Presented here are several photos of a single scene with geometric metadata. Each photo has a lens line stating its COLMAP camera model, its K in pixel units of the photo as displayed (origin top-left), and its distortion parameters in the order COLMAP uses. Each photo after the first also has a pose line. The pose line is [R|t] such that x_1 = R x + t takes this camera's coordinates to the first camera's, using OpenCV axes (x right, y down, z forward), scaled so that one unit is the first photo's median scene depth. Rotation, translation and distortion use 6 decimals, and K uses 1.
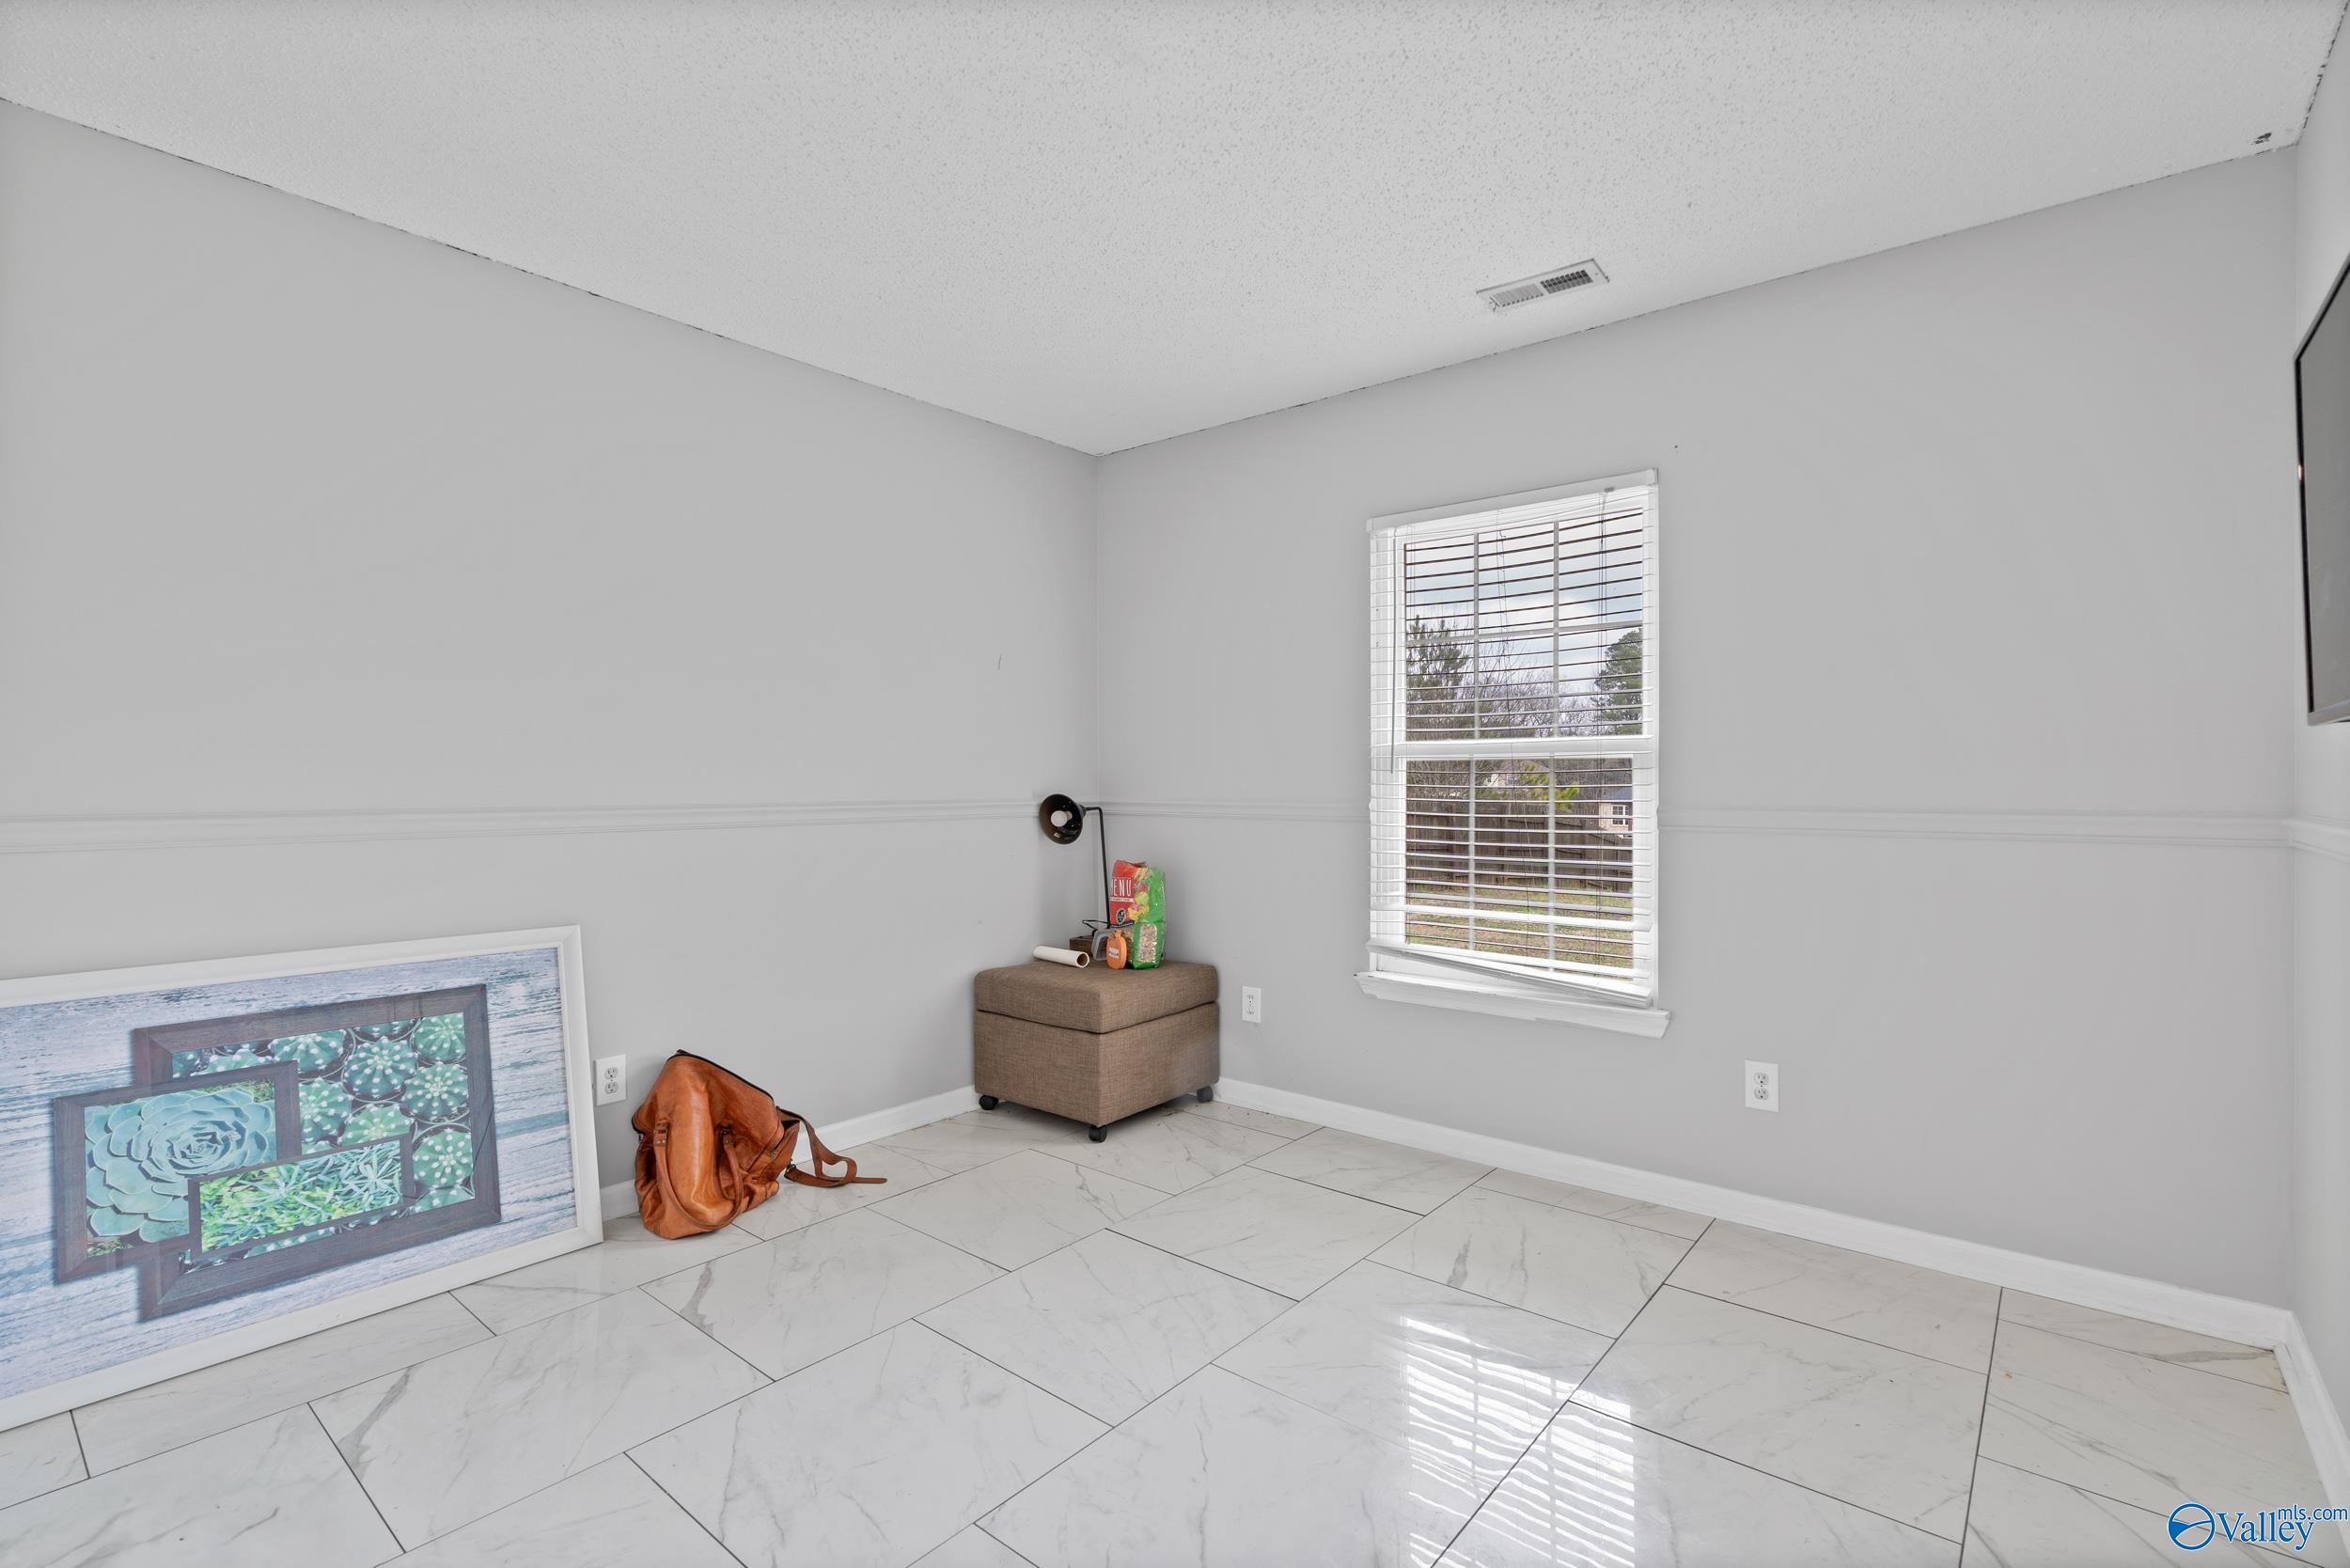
lens RADIAL K [[1076.0, 0, 1180.0], [0, 1076.0, 784.8], [0, 0, 1]] dist [-0.007469, 0.003444]
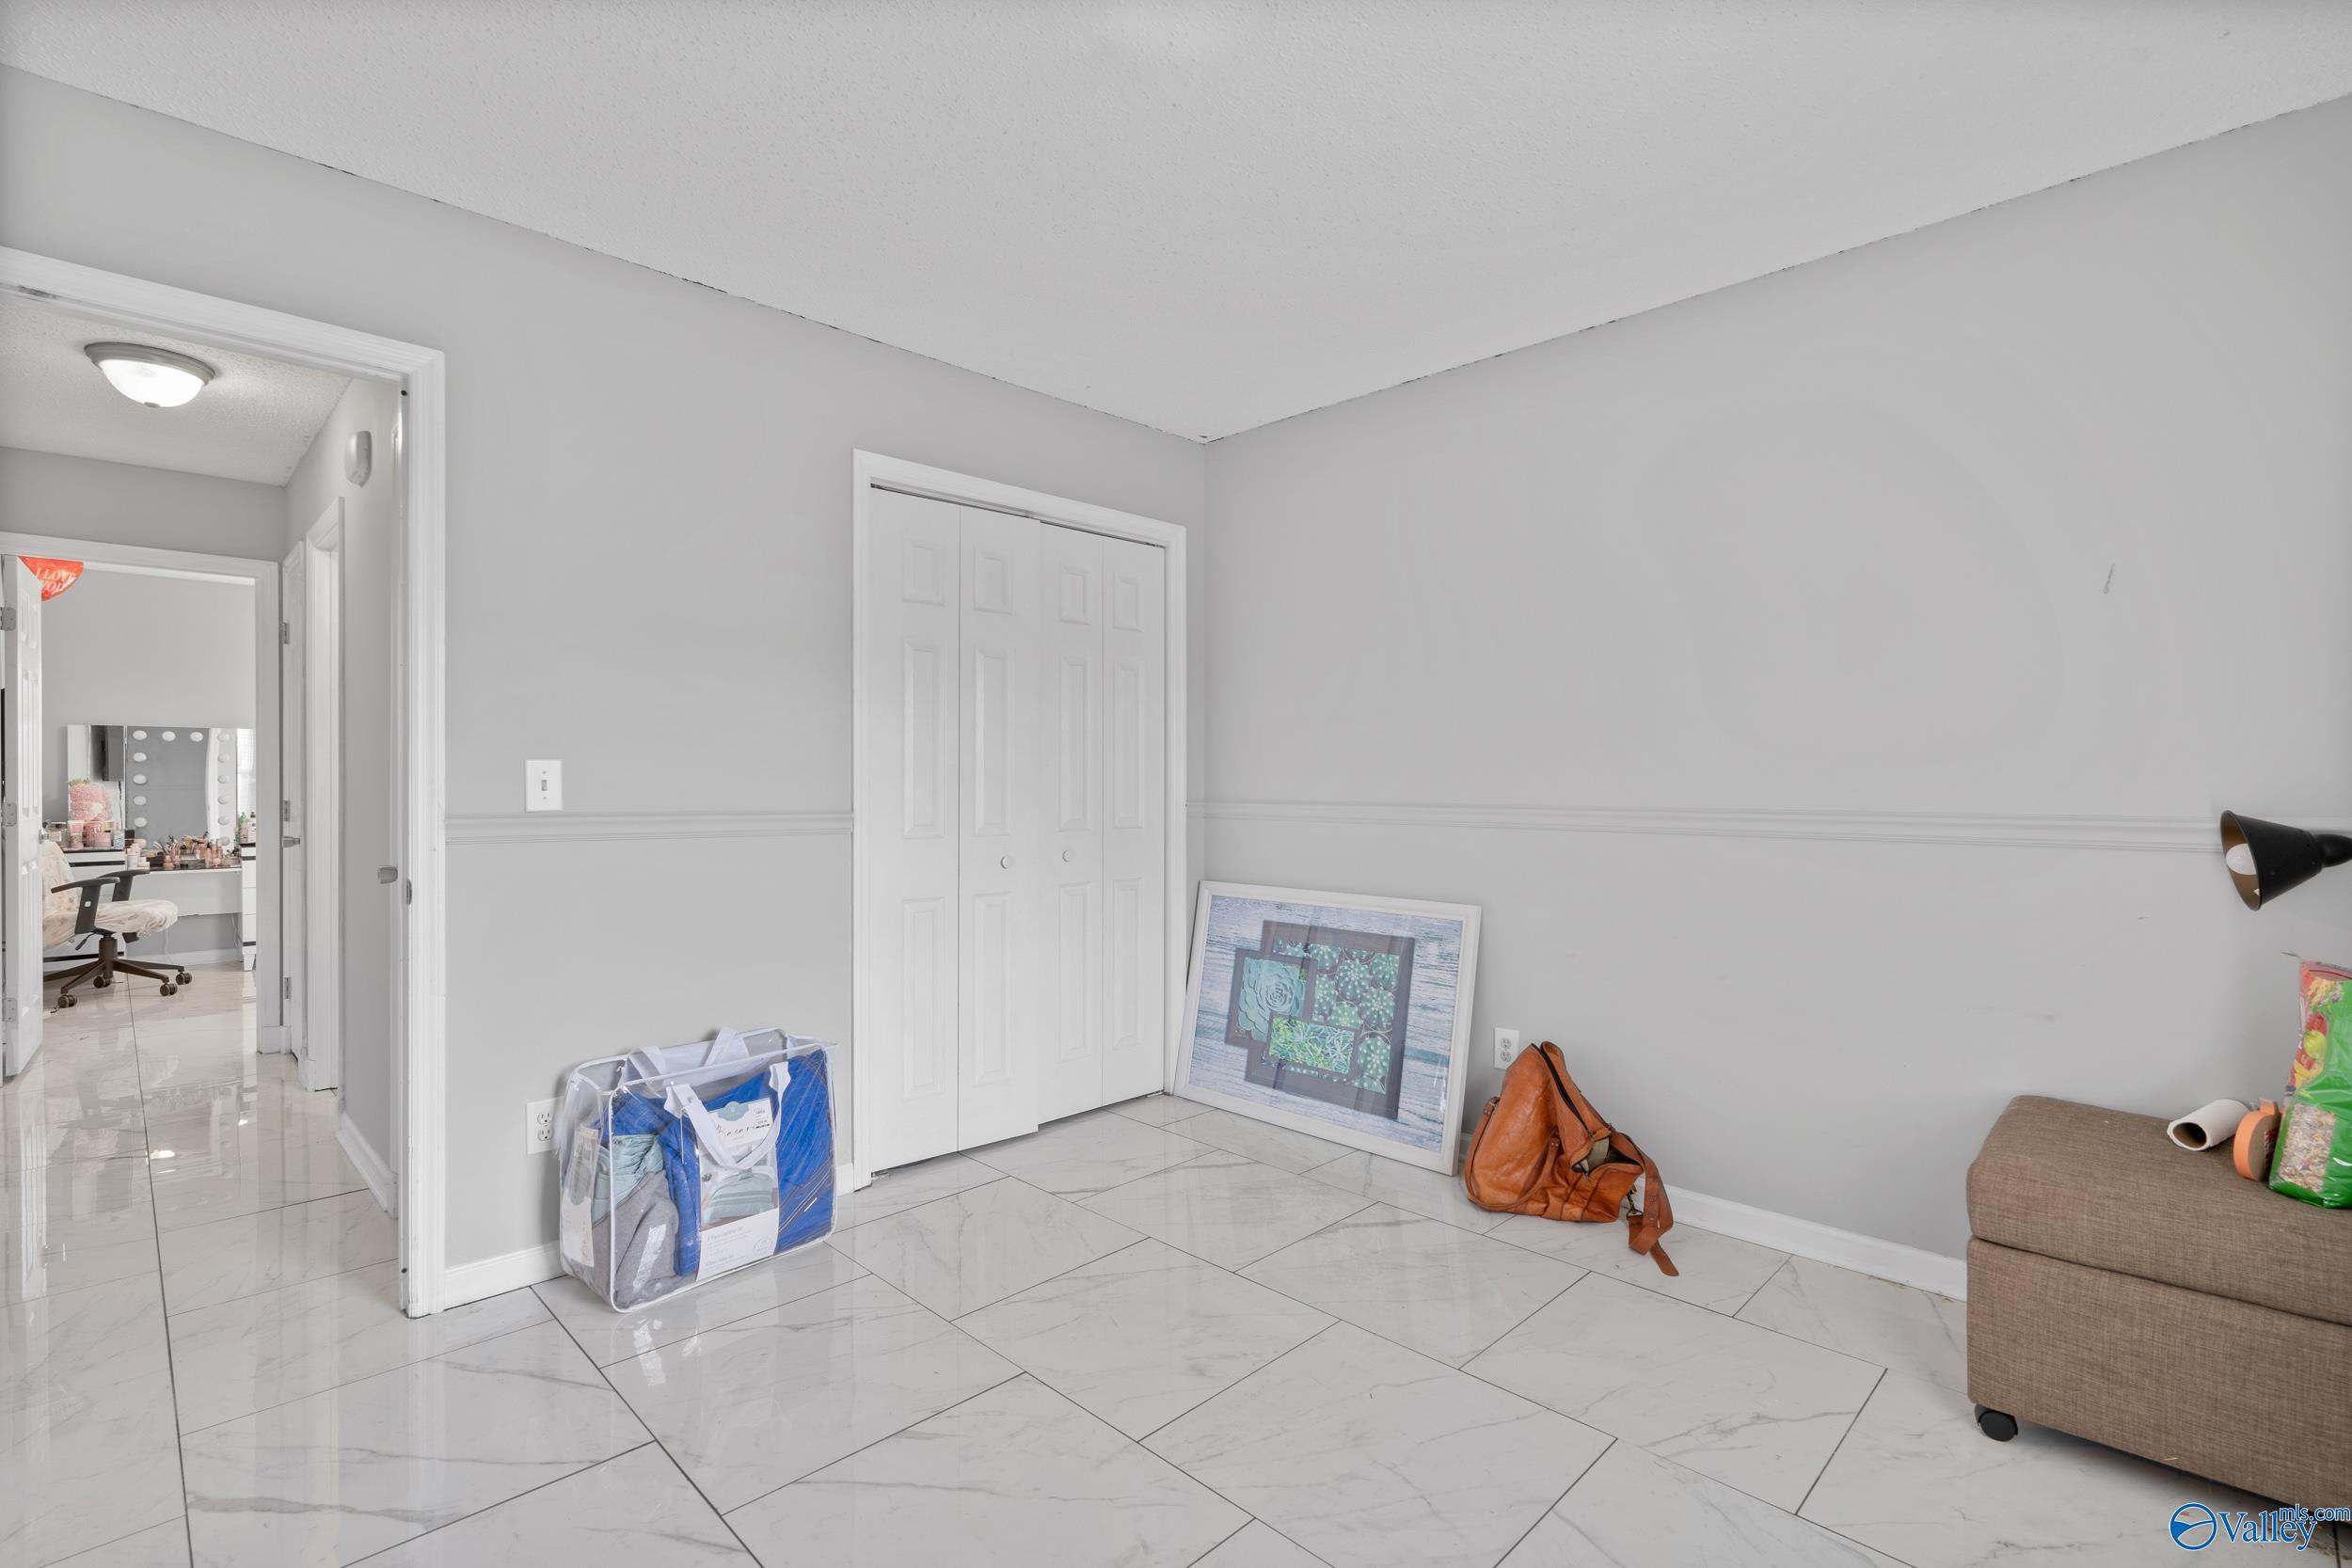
lens RADIAL K [[1076.8, 0, 1187.1], [0, 1076.8, 786.0], [0, 0, 1]] dist [-0.007469, 0.003444]
pose [[-0.089391, 0.003410, -0.995991, 0.724182], [-0.006574, 0.999970, 0.004013, -0.003010], [0.995975, 0.006906, -0.089366, 0.900315]]
